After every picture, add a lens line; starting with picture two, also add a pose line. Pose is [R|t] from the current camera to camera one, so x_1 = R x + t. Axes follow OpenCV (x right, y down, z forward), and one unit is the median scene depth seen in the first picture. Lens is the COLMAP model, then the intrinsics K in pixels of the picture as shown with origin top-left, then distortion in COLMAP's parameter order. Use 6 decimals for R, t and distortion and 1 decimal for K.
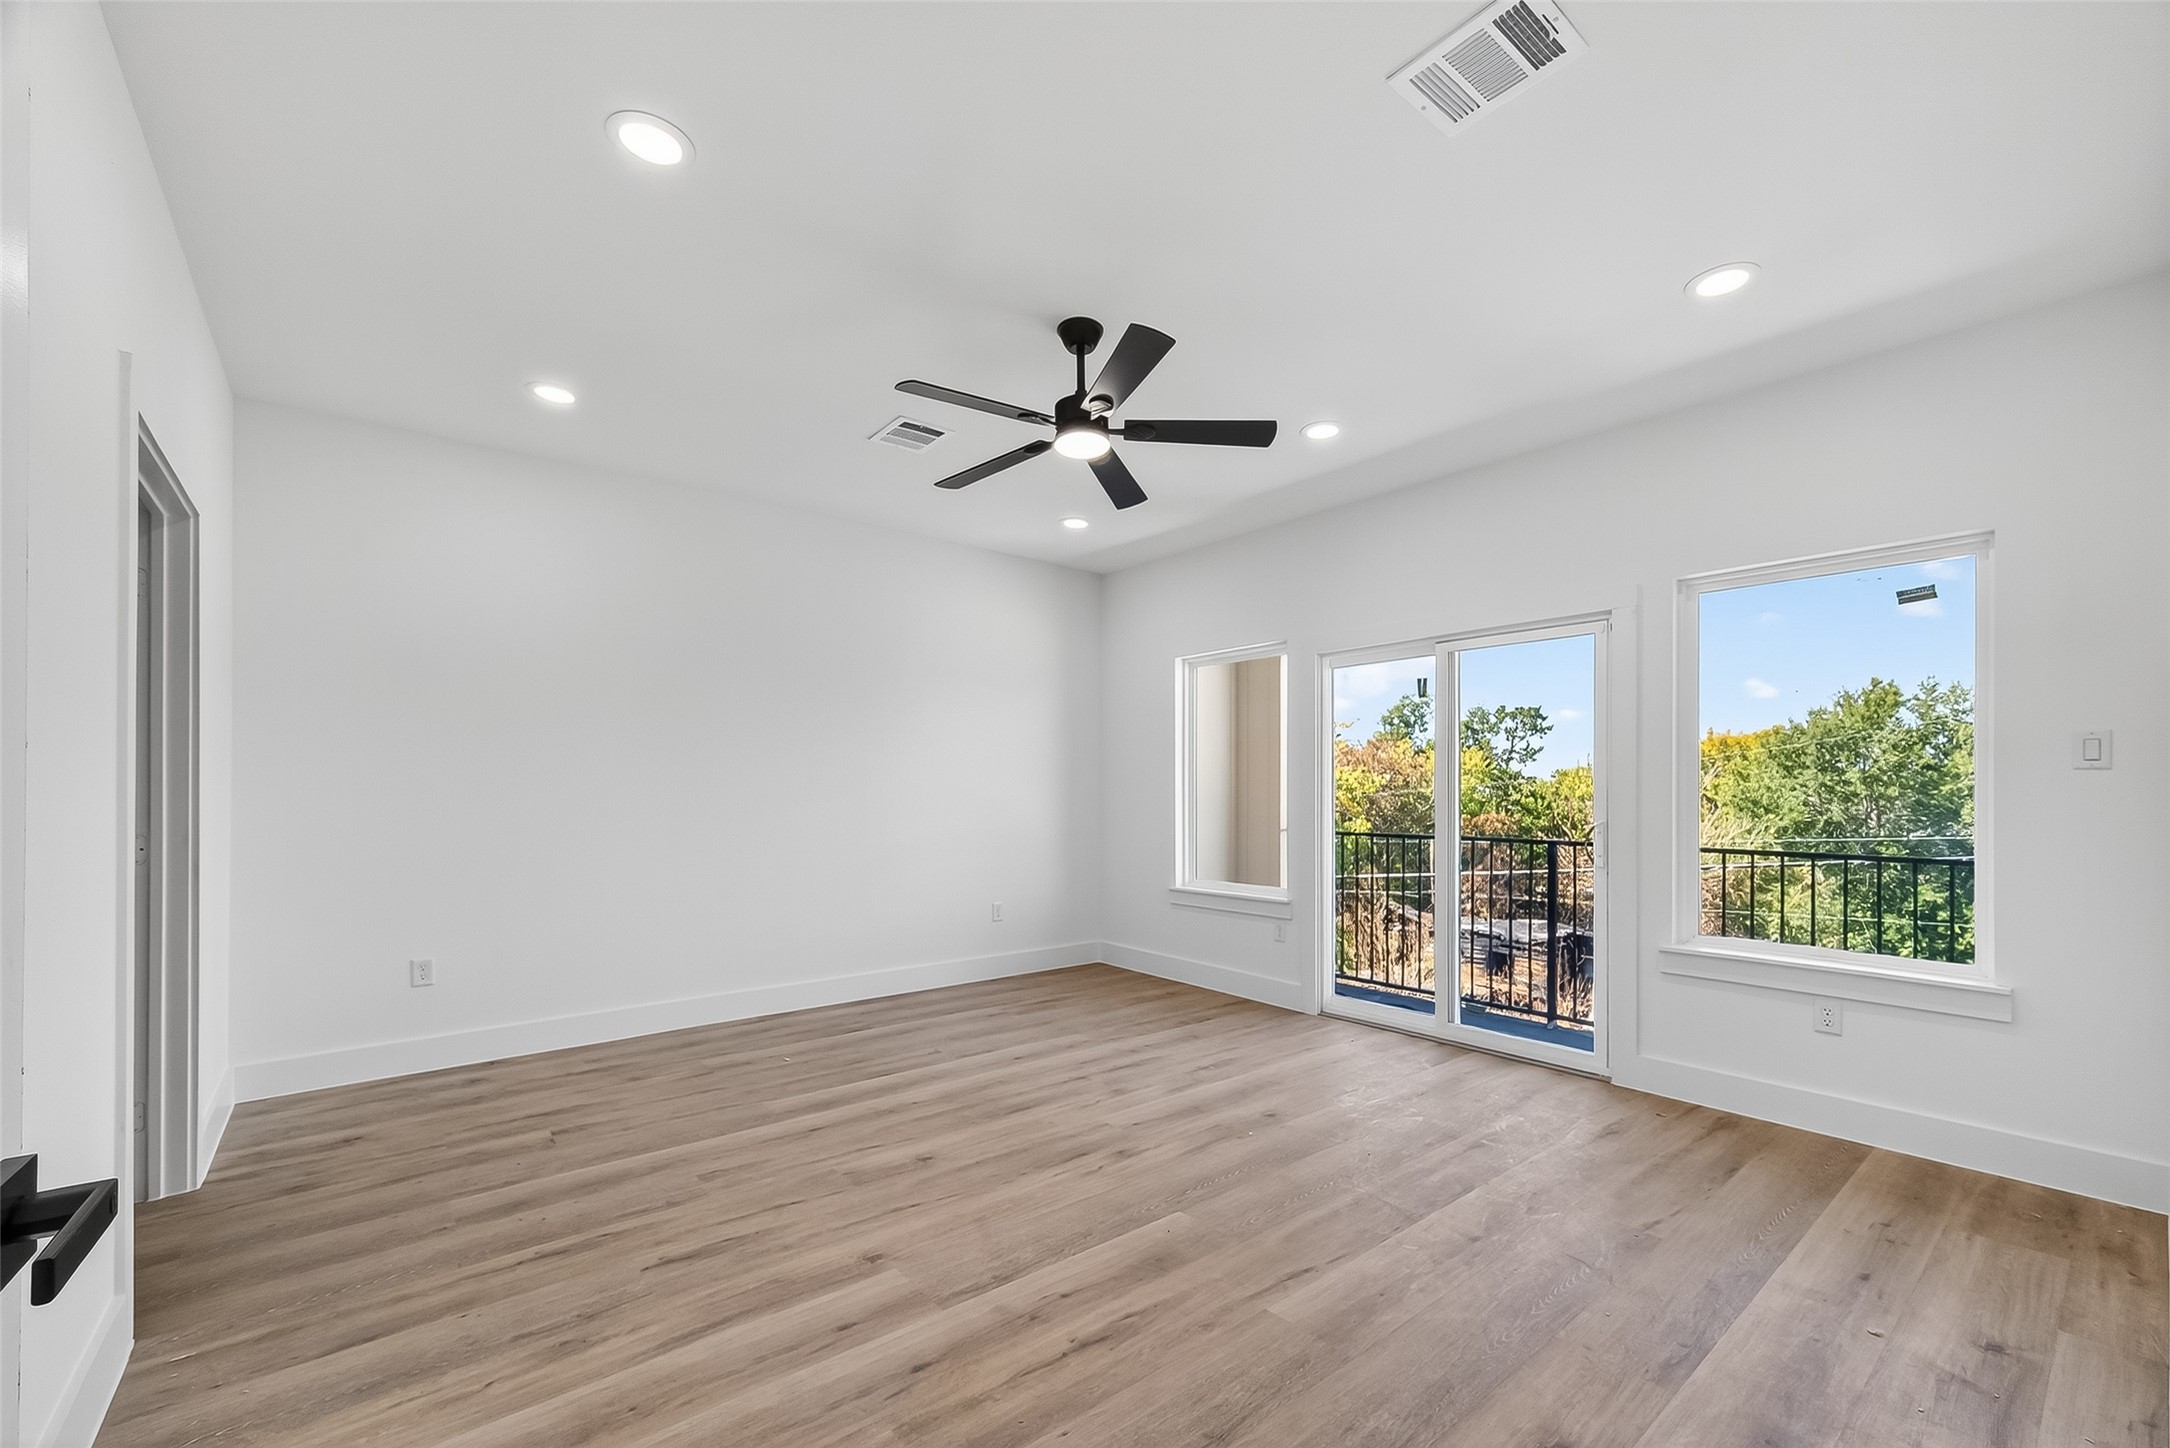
lens RADIAL K [[889.2, 0, 1108.1], [0, 889.2, 801.4], [0, 0, 1]] dist [0.003275, 0.000041]
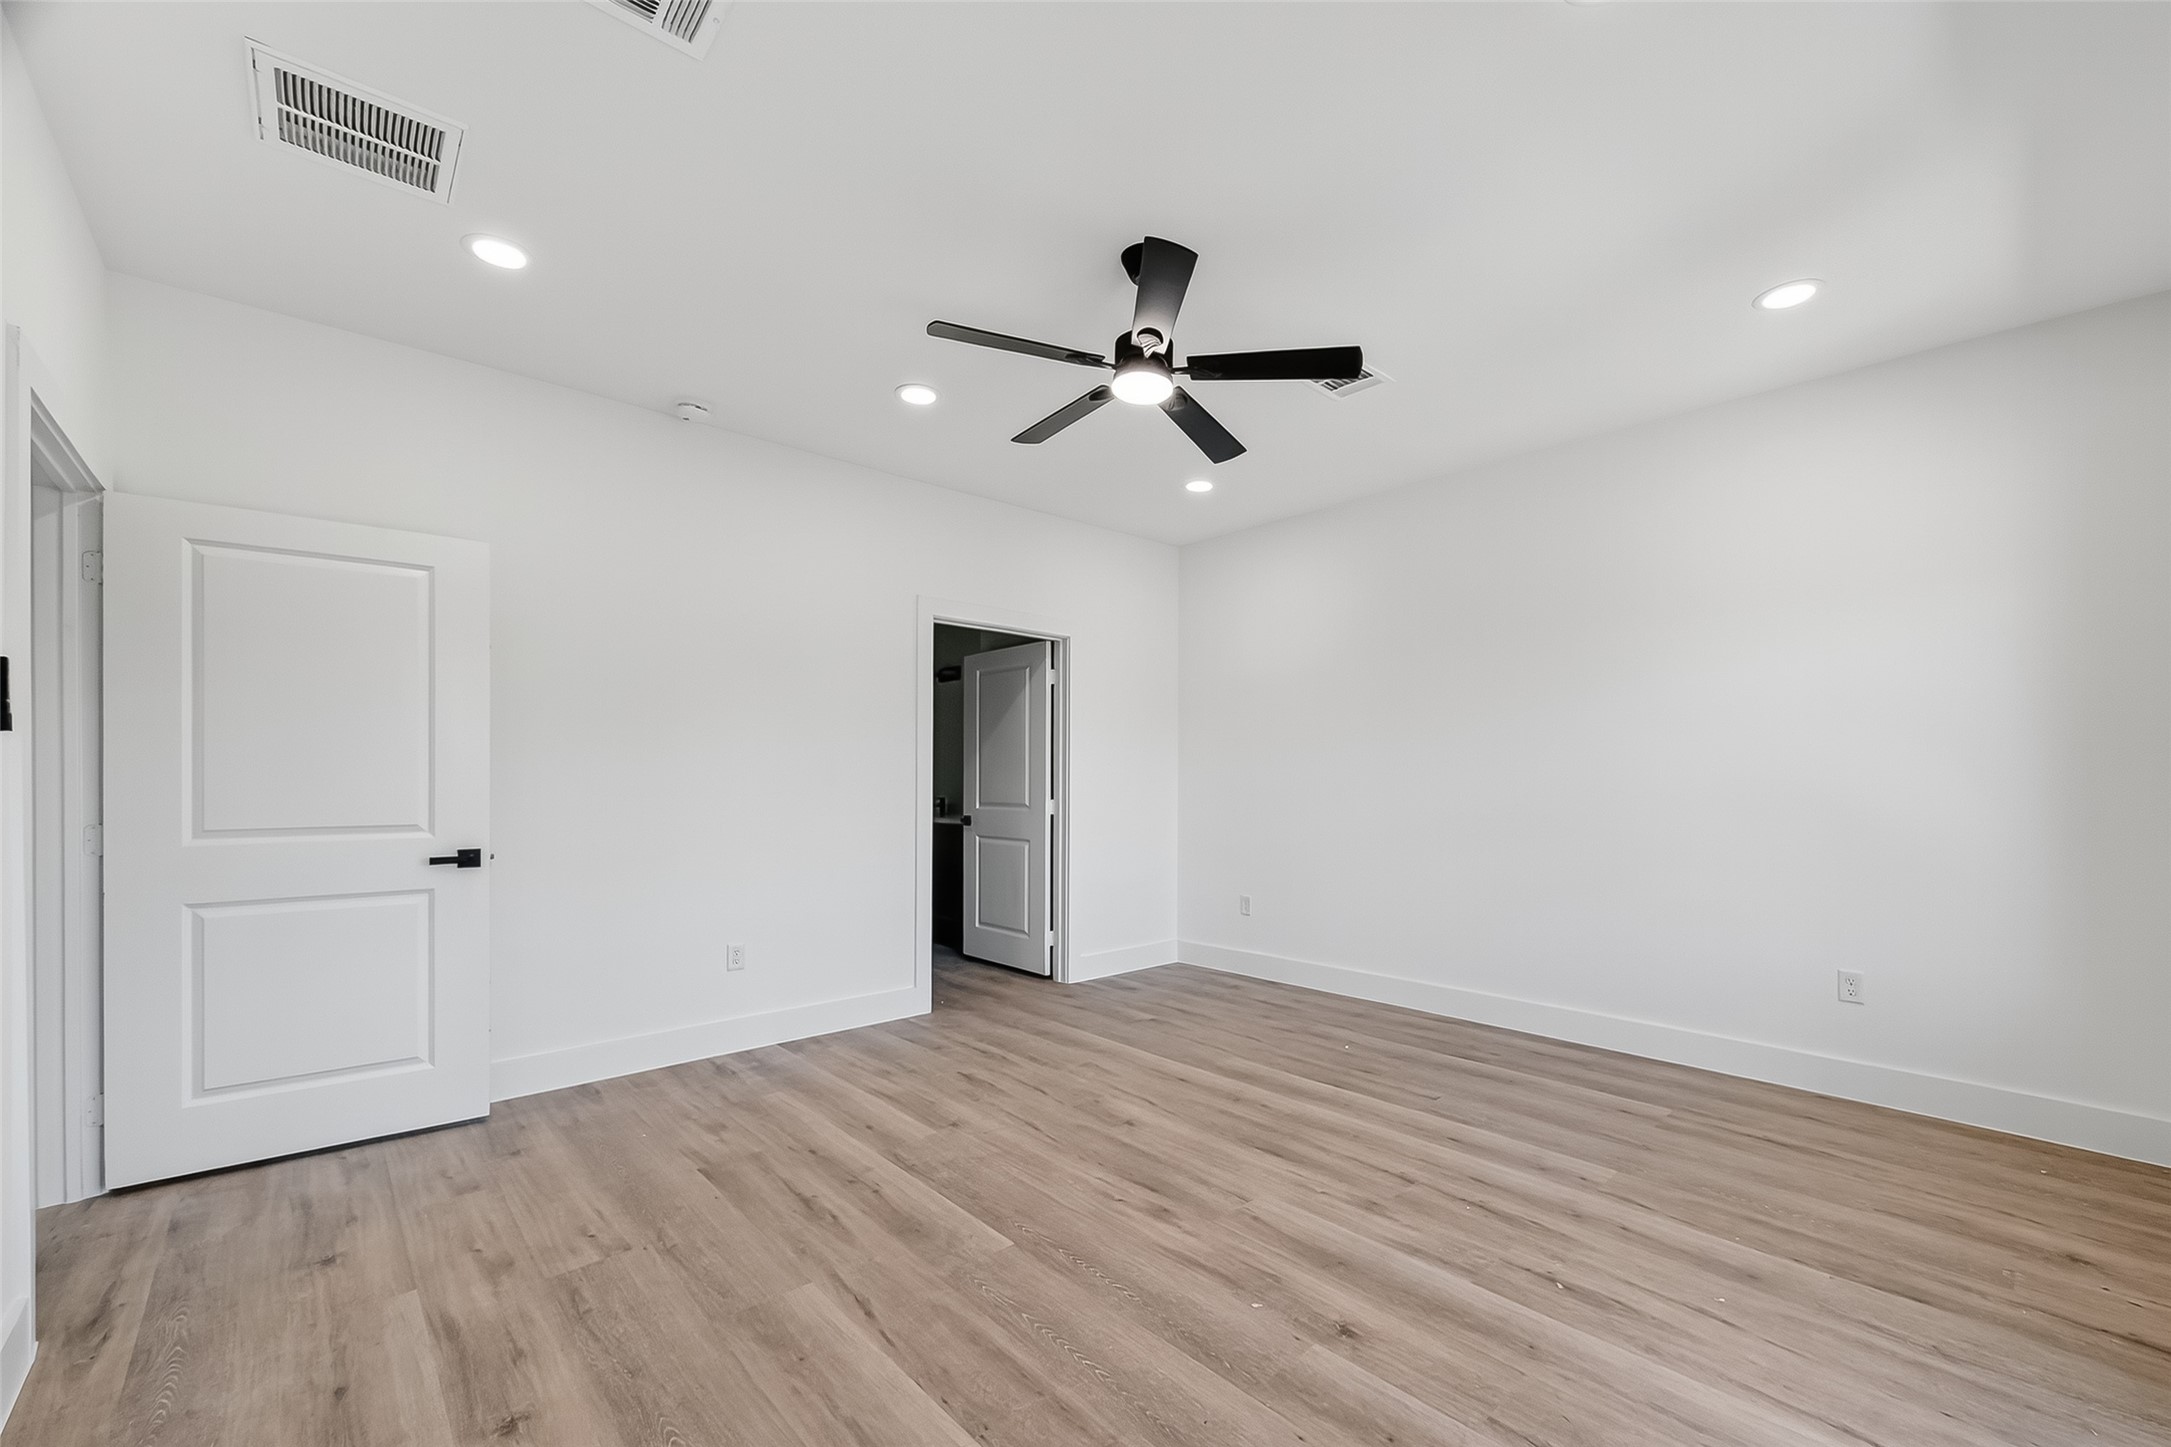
lens RADIAL K [[900.6, 0, 1069.2], [0, 900.6, 782.4], [0, 0, 1]] dist [0.006161, -0.000058]
pose [[0.017130, 0.003814, -0.999846, 0.808152], [-0.013112, 0.999908, 0.003589, -0.006457], [0.999767, 0.013049, 0.017179, 0.844609]]
